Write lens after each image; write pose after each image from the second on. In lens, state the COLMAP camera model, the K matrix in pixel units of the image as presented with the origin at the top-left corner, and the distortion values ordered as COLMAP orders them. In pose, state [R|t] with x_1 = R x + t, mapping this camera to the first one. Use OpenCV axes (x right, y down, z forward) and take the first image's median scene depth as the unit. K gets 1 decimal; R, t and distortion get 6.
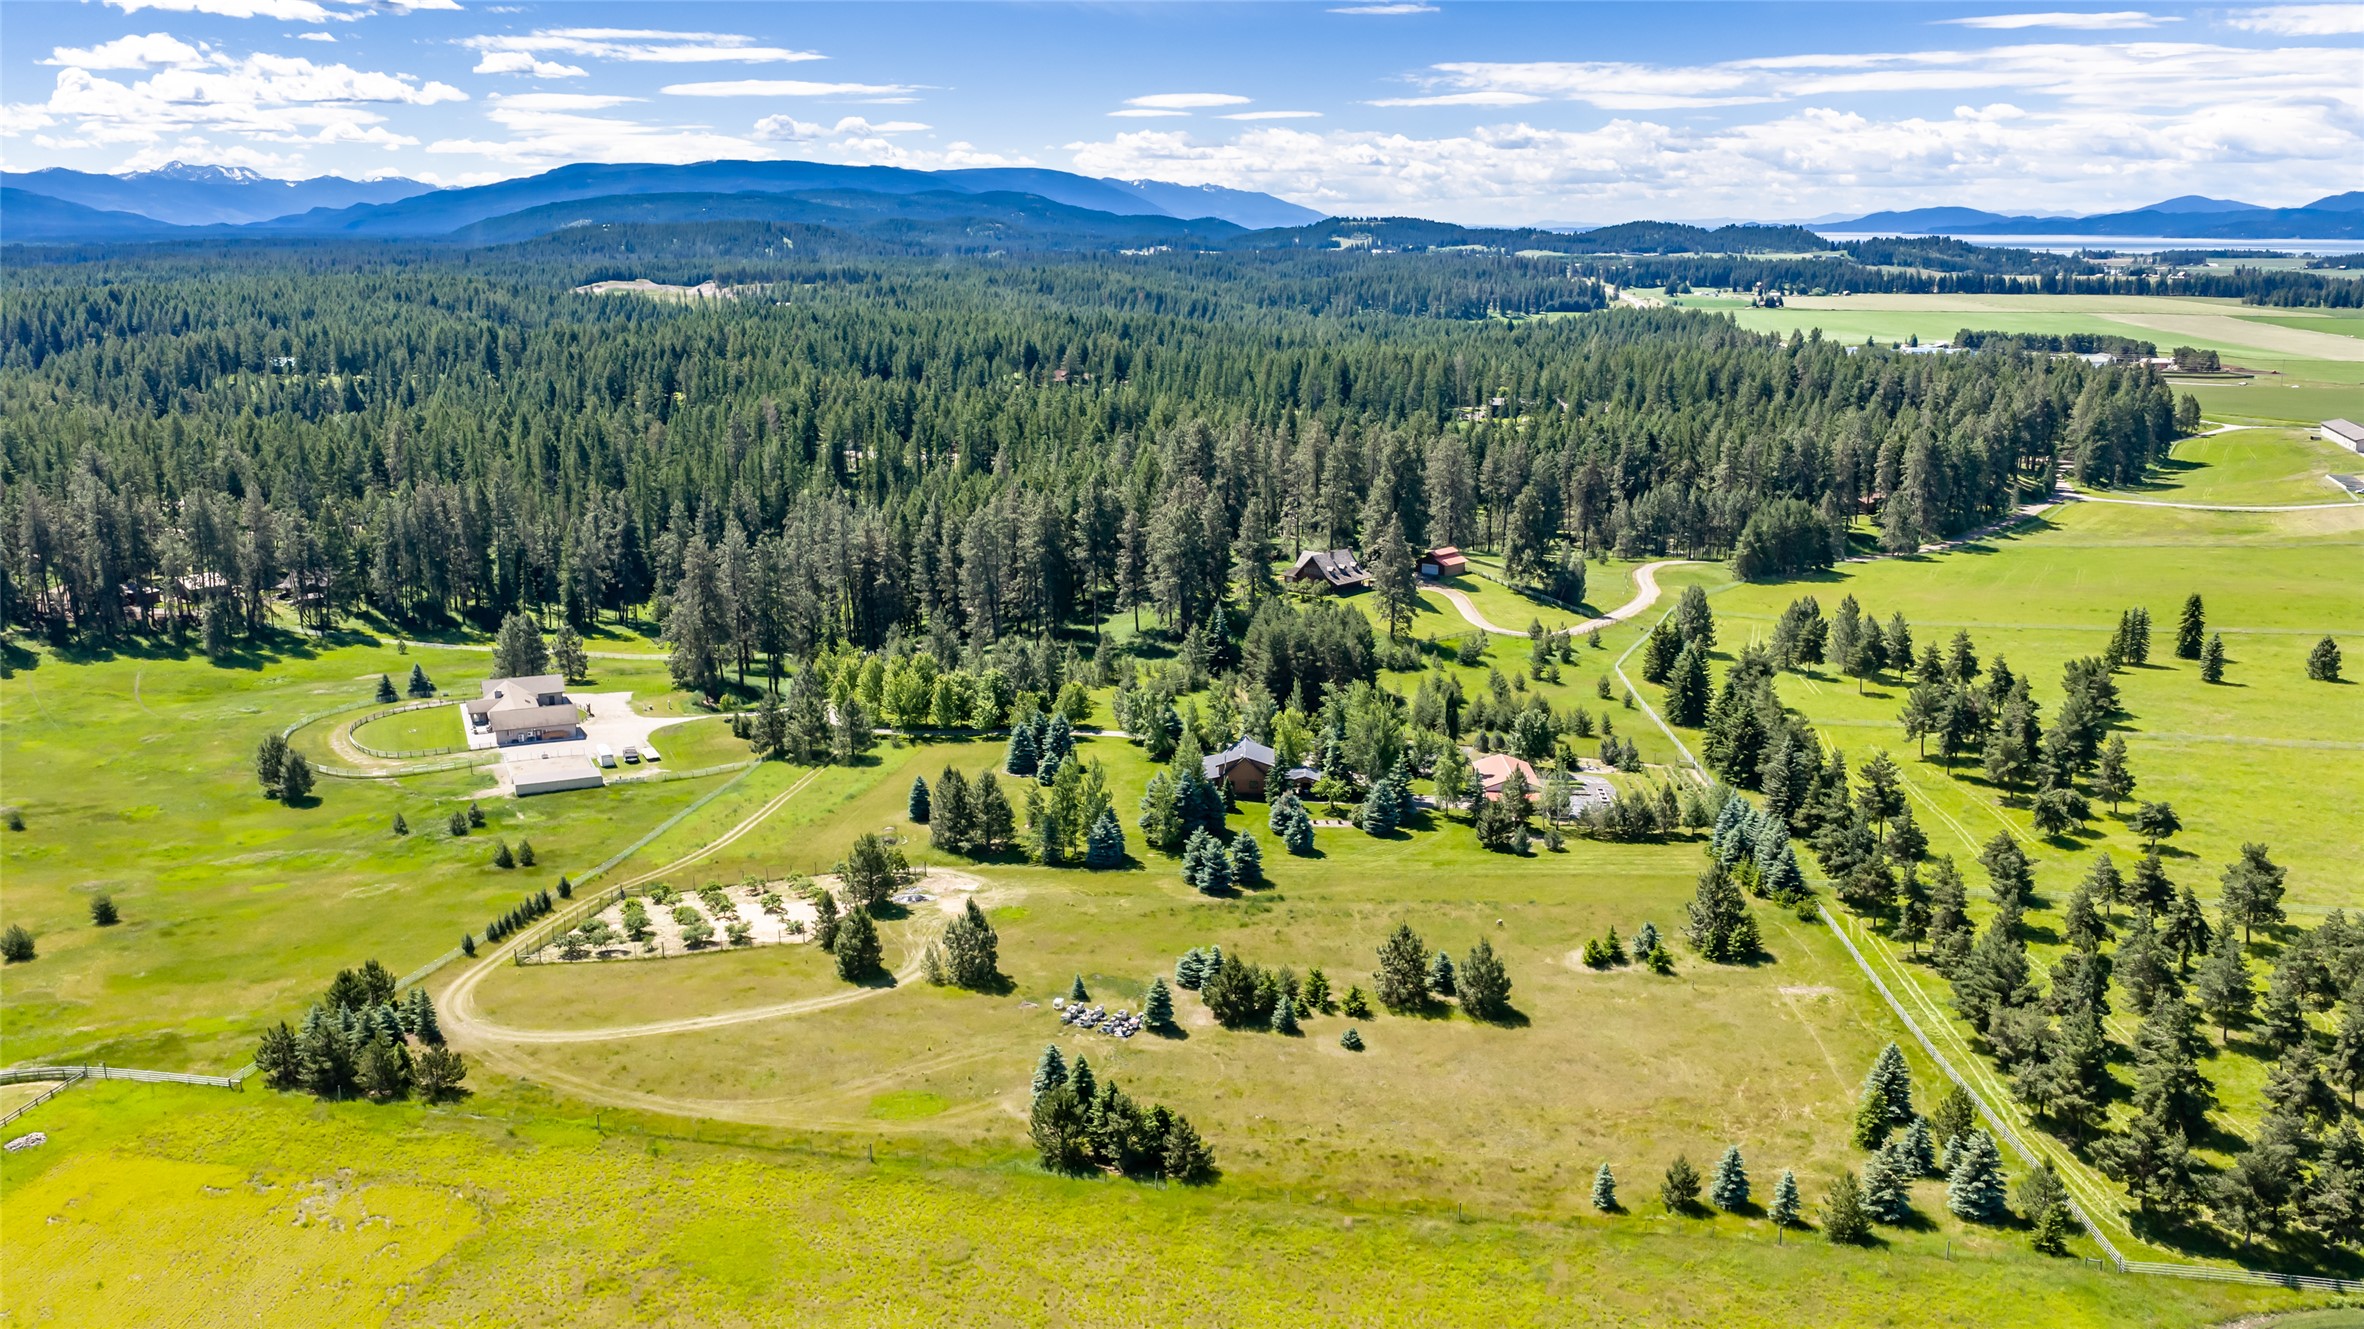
lens RADIAL K [[1960.5, 0, 1182.0], [0, 1960.5, 664.5], [0, 0, 1]] dist [0.029430, -0.064749]
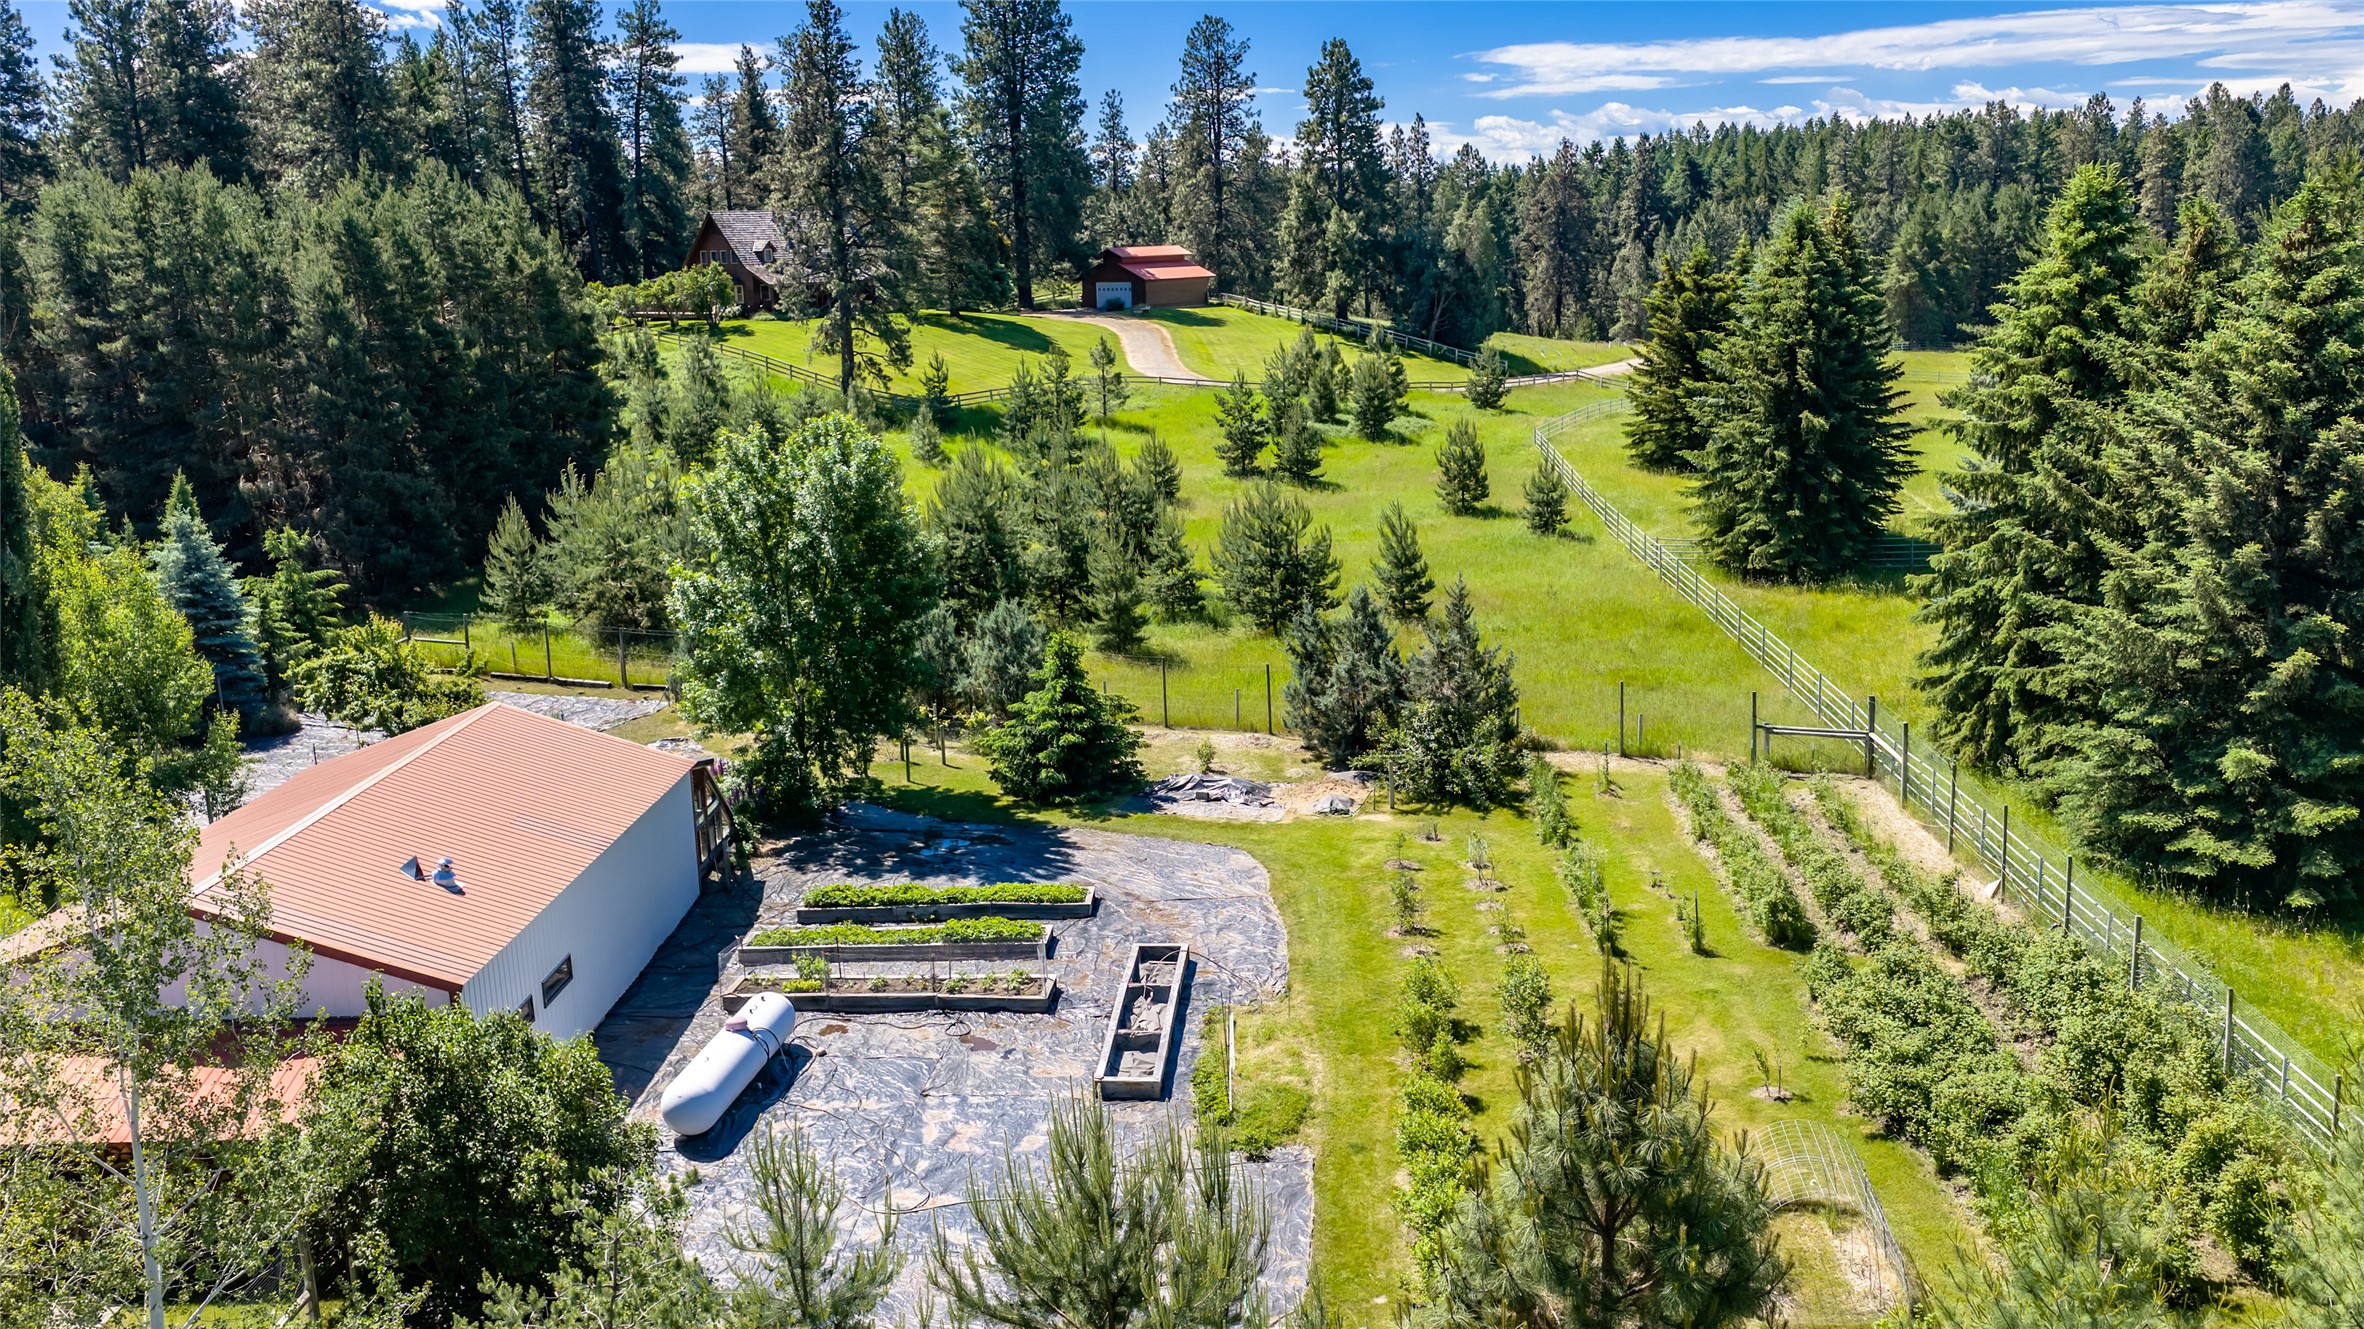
lens RADIAL K [[1960.5, 0, 1182.0], [0, 1960.5, 664.5], [0, 0, 1]] dist [0.029430, -0.064749]
pose [[0.999004, -0.025428, -0.036675, 0.211451], [0.024844, 0.999559, -0.016283, 0.045322], [0.037073, 0.015356, 0.999195, 0.839973]]
